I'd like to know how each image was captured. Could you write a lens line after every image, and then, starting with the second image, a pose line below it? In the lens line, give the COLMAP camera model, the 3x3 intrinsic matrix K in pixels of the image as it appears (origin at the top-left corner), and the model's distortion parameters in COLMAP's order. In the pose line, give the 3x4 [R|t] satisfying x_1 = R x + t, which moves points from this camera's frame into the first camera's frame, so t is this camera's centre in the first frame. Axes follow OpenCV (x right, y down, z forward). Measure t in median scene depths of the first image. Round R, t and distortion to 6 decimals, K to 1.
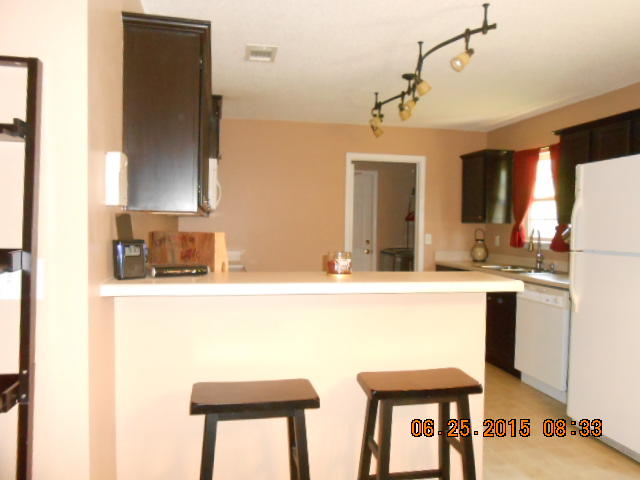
lens RADIAL K [[502.3, 0, 318.1], [0, 502.3, 239.7], [0, 0, 1]] dist [-0.021642, 0.017650]
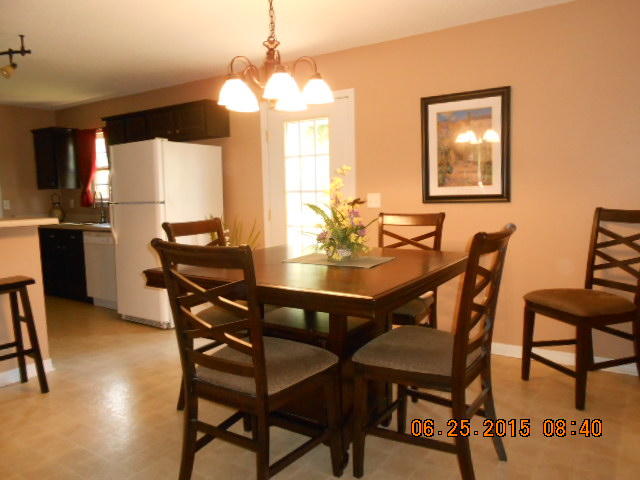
lens RADIAL K [[502.3, 0, 318.4], [0, 502.3, 241.3], [0, 0, 1]] dist [-0.021642, 0.017650]
pose [[0.730166, -0.103964, 0.675314, -0.040087], [0.059049, 0.994260, 0.089220, 0.024715], [-0.680713, -0.025269, 0.732114, -0.344090]]
